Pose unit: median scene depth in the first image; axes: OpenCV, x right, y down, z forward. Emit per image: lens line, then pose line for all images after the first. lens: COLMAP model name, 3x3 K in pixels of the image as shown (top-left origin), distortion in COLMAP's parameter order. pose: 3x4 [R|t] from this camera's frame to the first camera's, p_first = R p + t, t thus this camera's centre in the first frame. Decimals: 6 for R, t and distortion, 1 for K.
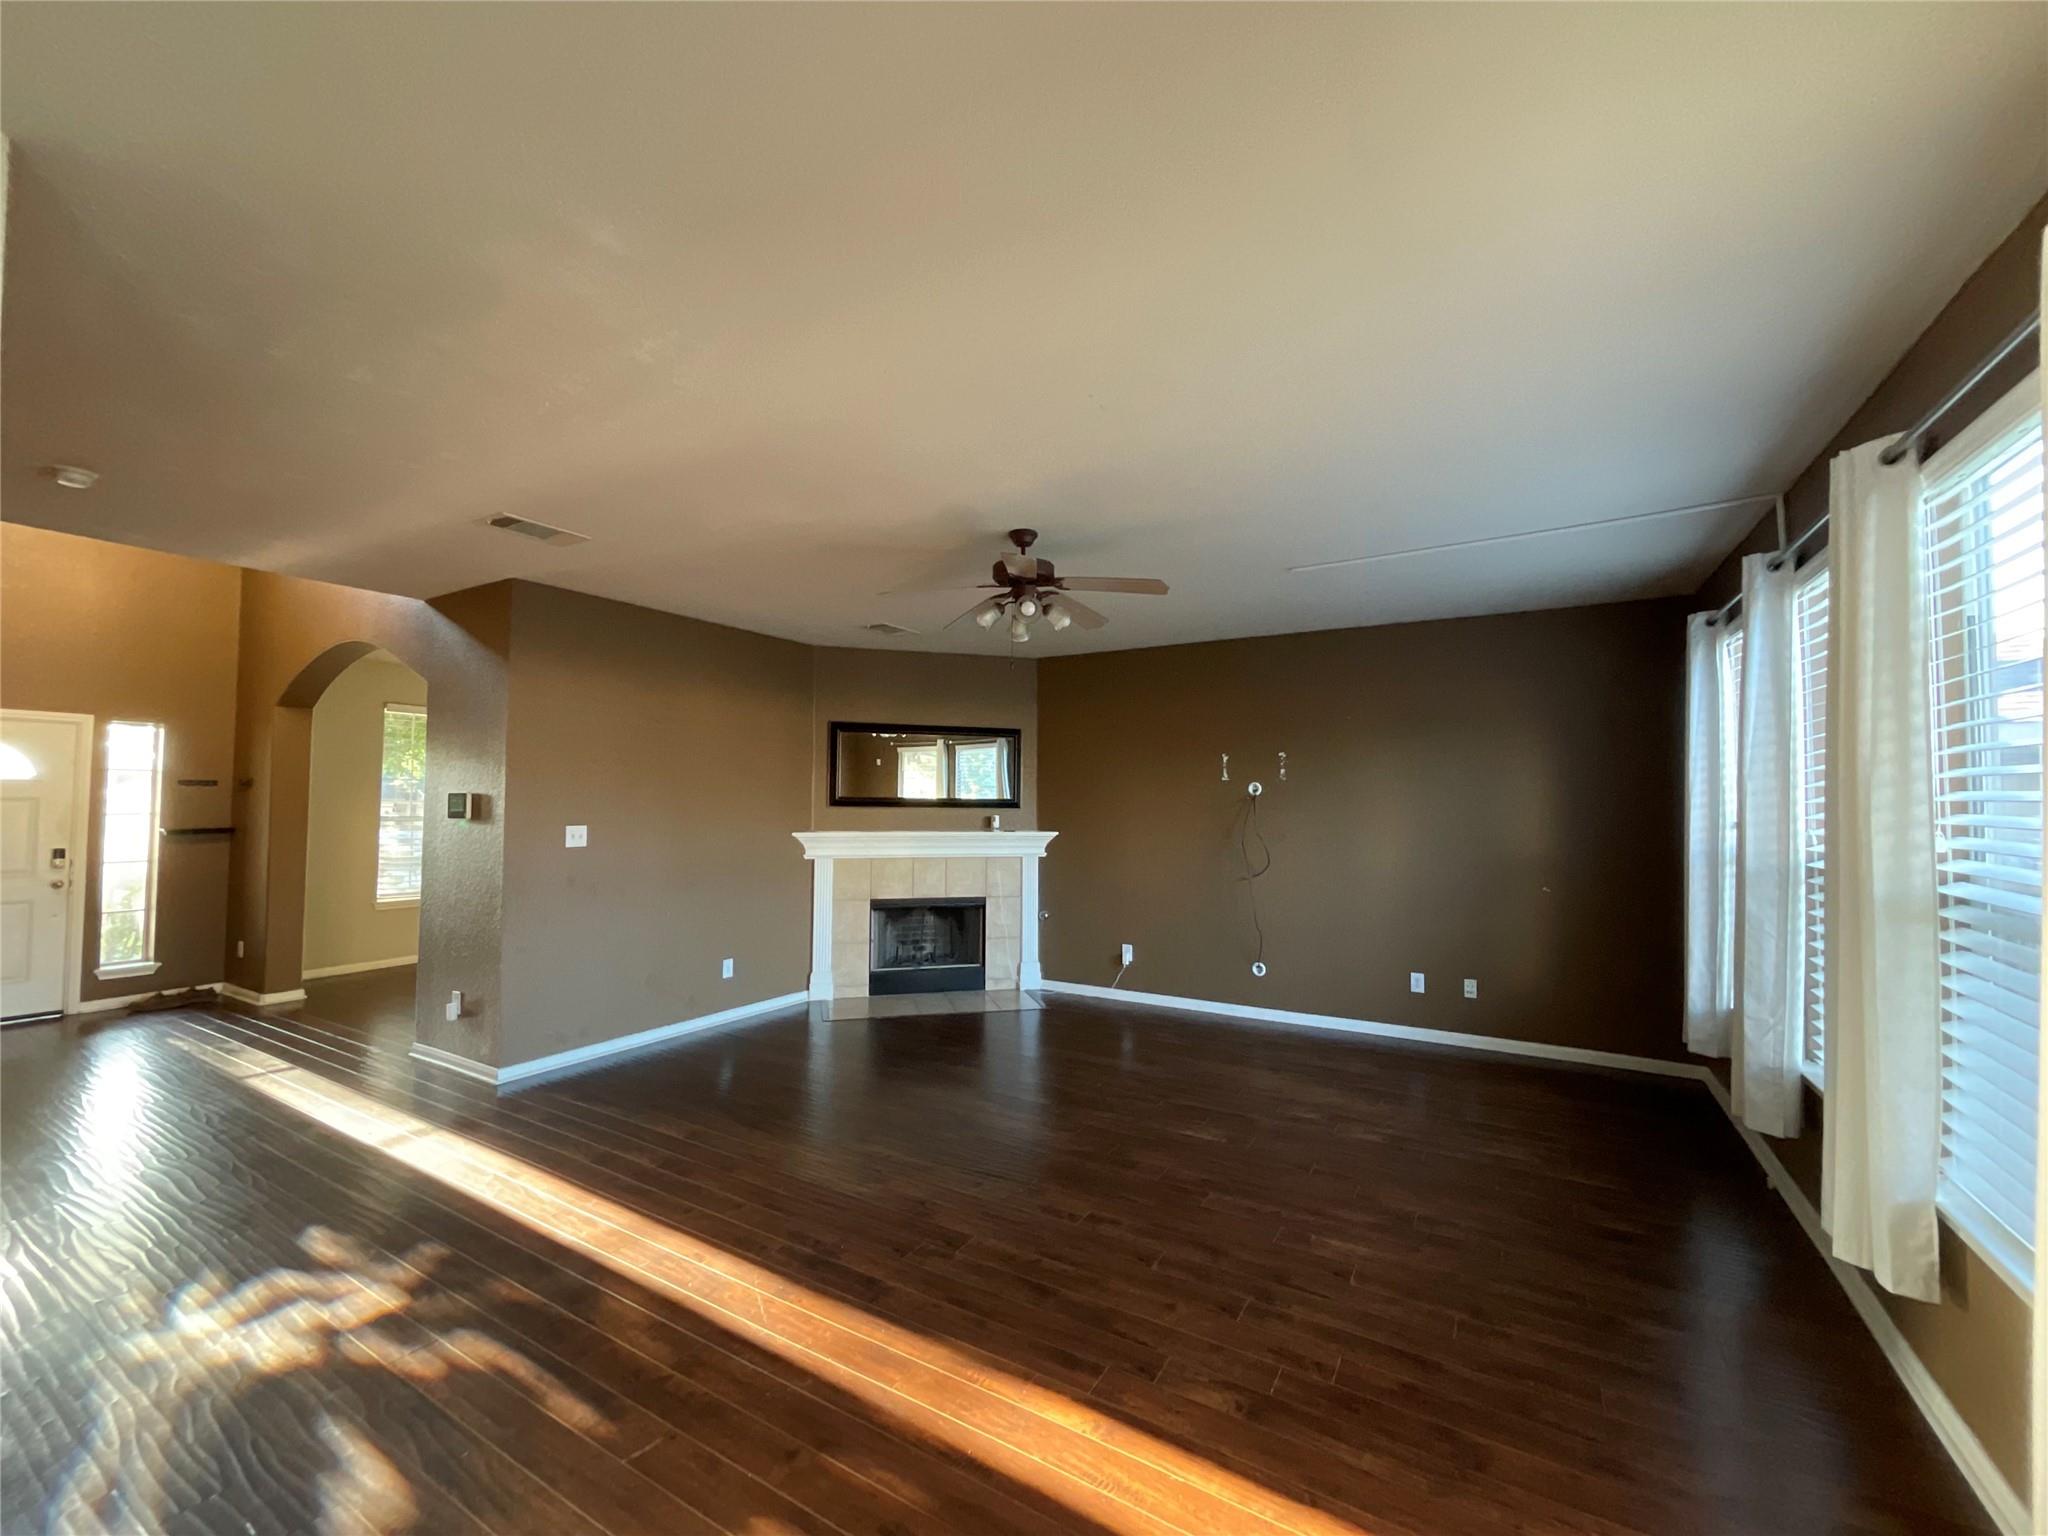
lens RADIAL K [[828.0, 0, 1026.2], [0, 828.0, 766.8], [0, 0, 1]] dist [-0.001725, 0.000838]
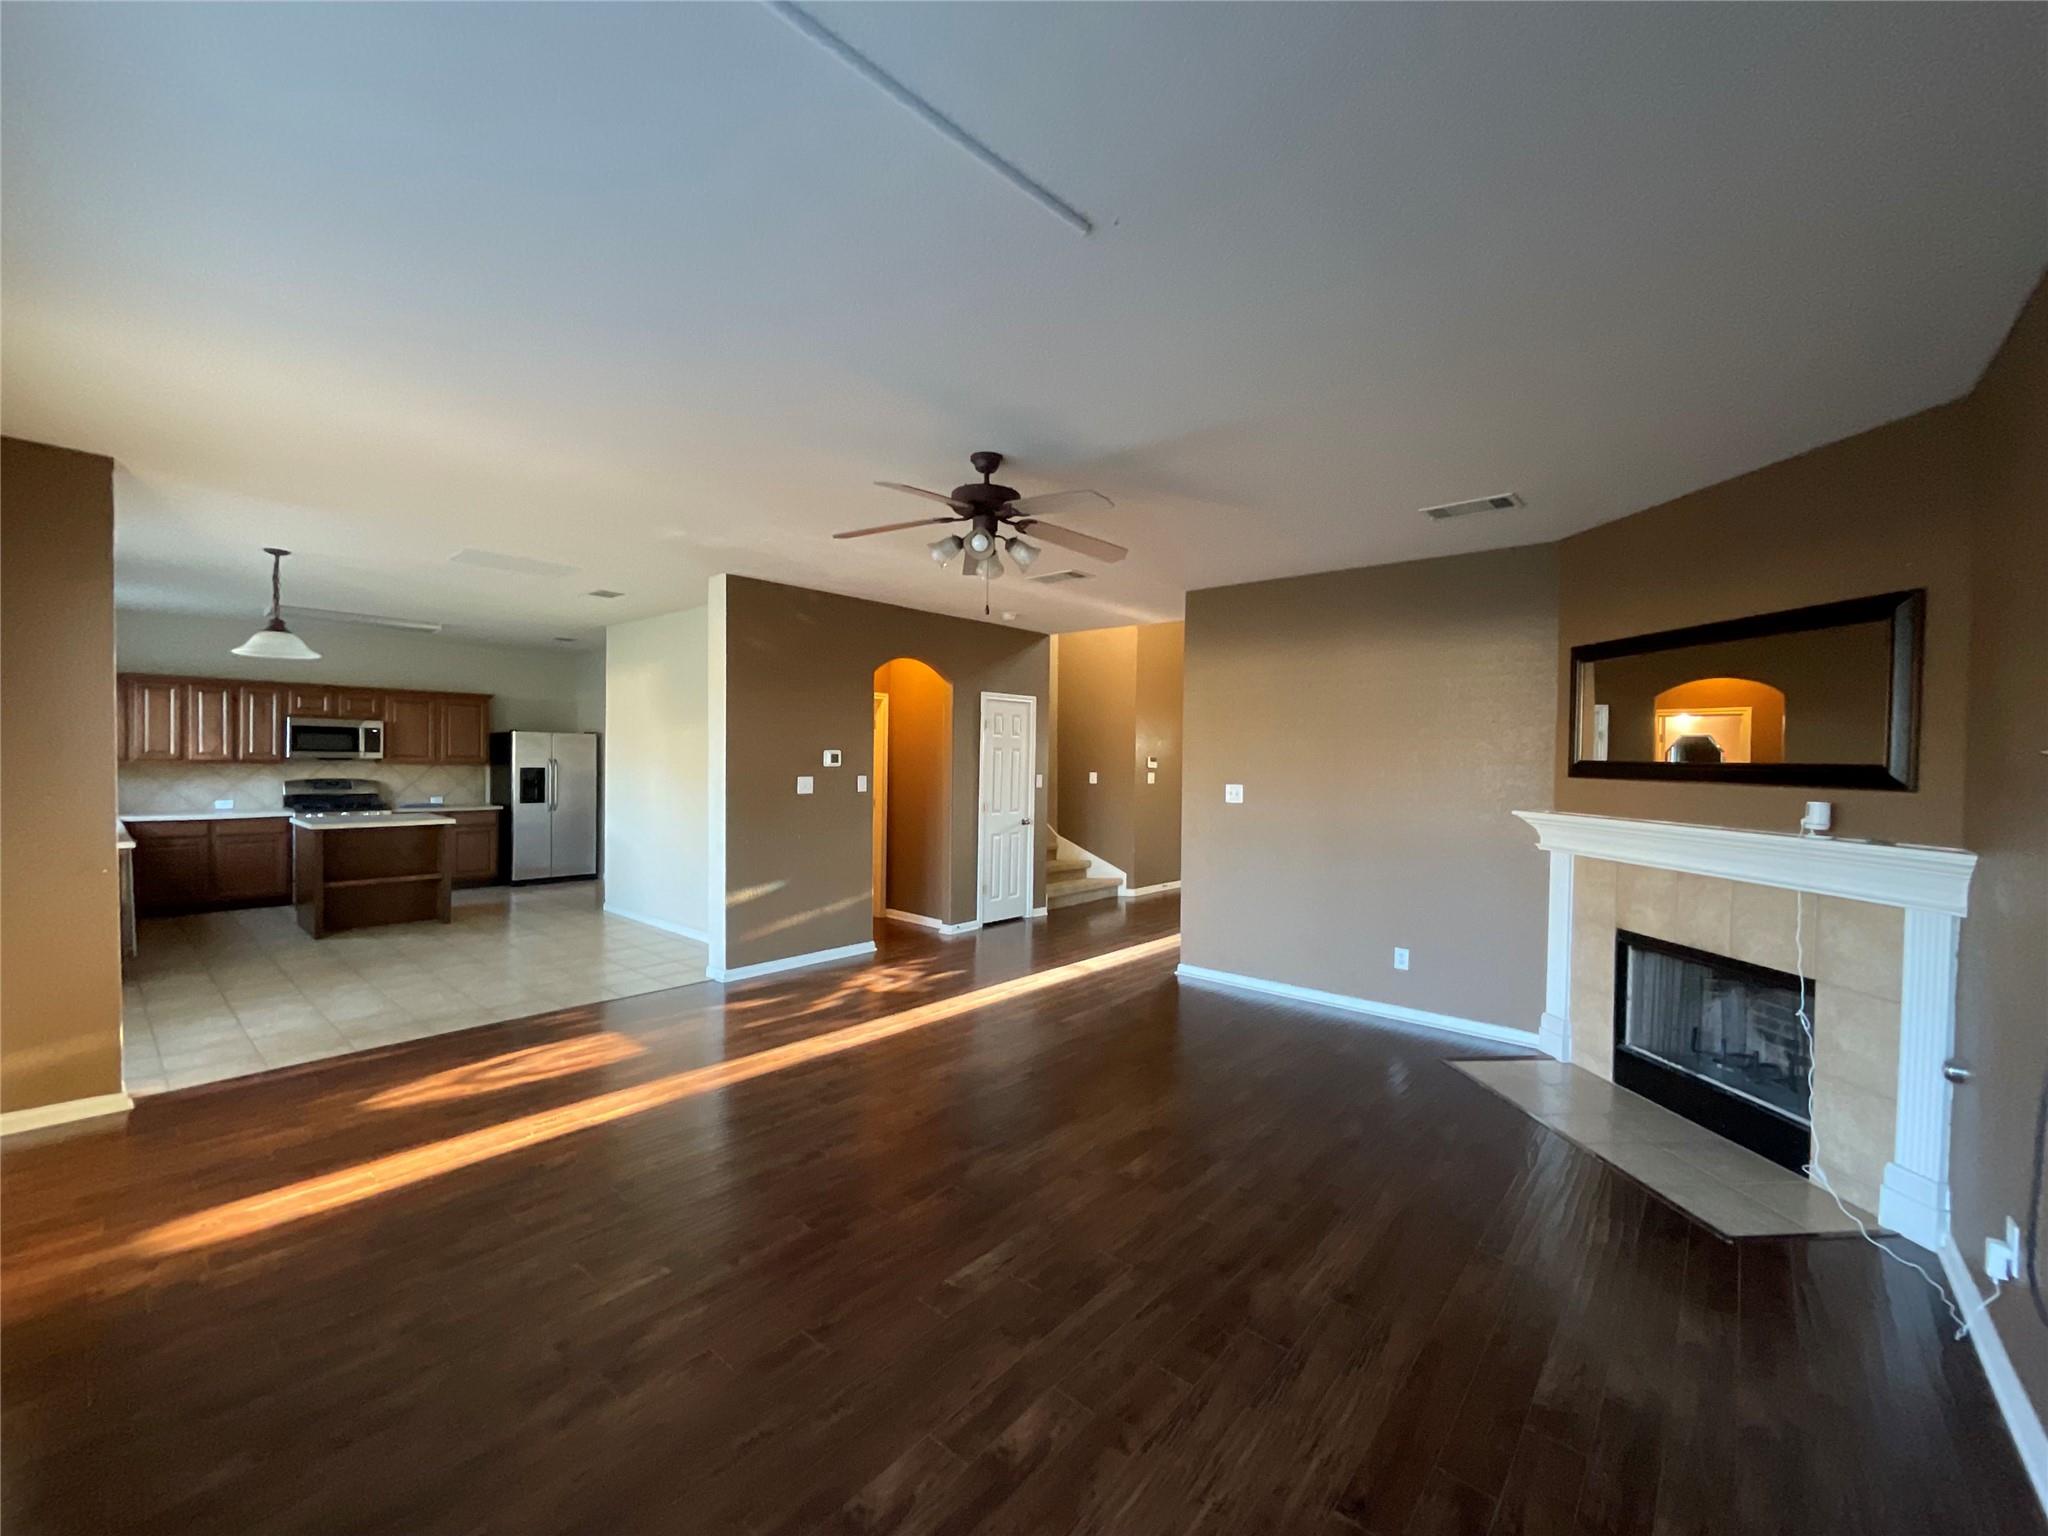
lens RADIAL K [[828.0, 0, 1028.4], [0, 828.0, 767.5], [0, 0, 1]] dist [-0.001725, 0.000838]
pose [[-0.176173, 0.001516, -0.984358, 0.590096], [0.025876, 0.999660, -0.003091, 0.037594], [0.984019, -0.026015, -0.176152, 0.810632]]
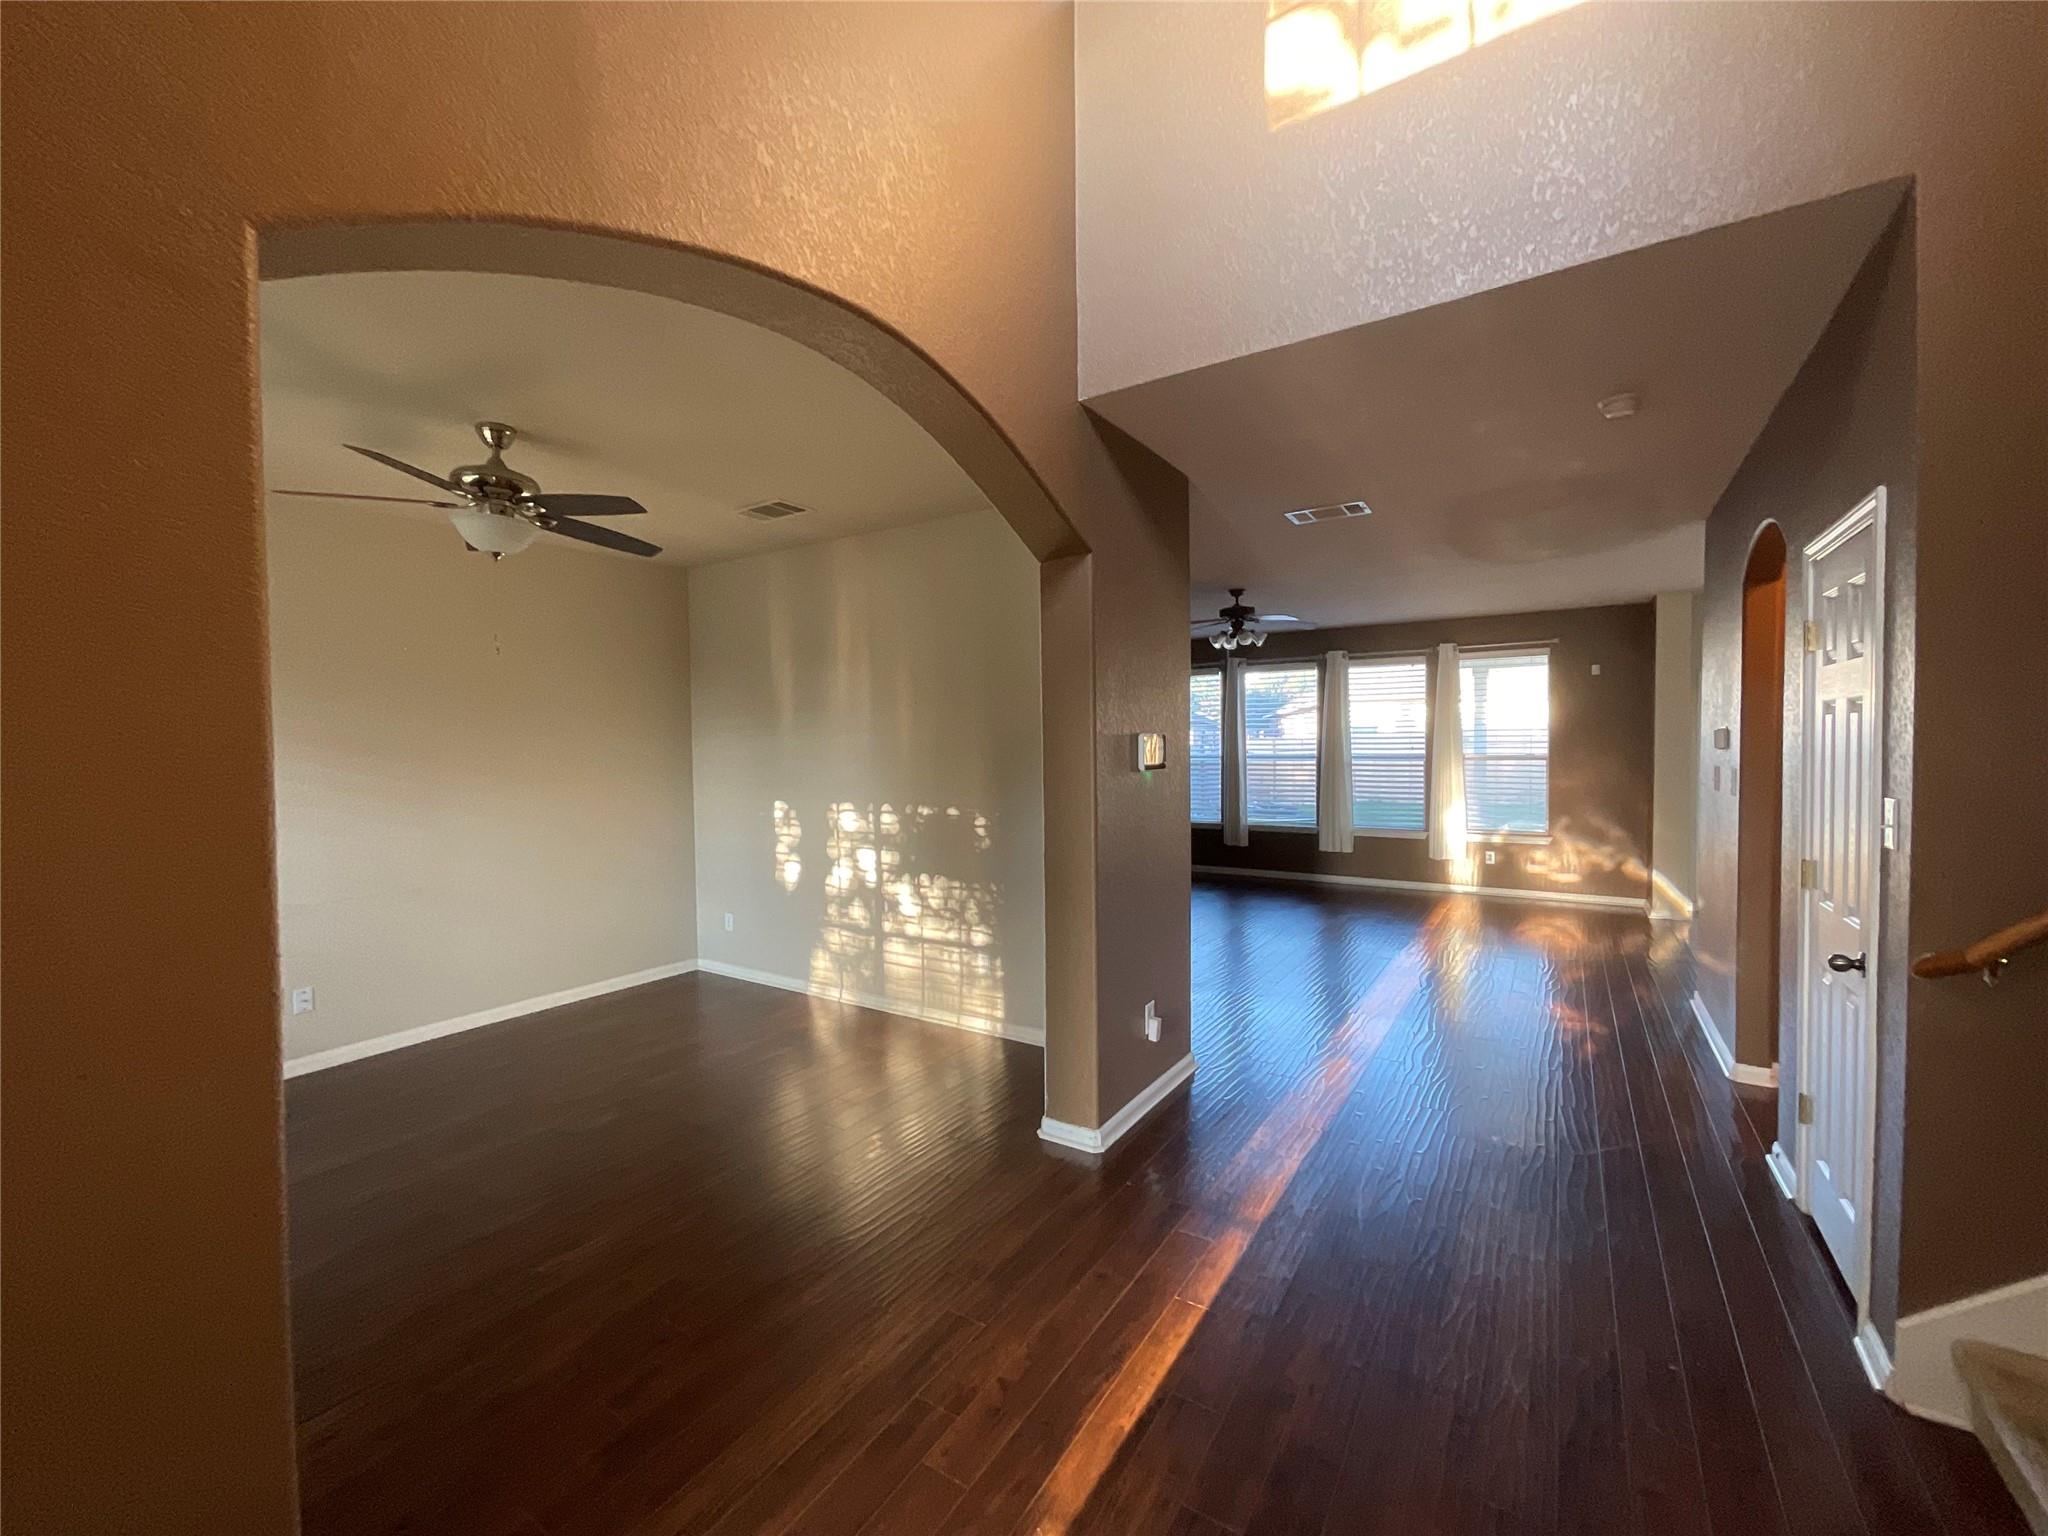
lens RADIAL K [[828.0, 0, 1029.8], [0, 828.0, 765.9], [0, 0, 1]] dist [-0.001725, 0.000838]
pose [[0.037003, -0.032548, 0.998785, -1.224012], [-0.031889, 0.998922, 0.033734, 0.032749], [-0.998806, -0.033099, 0.035925, 0.929200]]
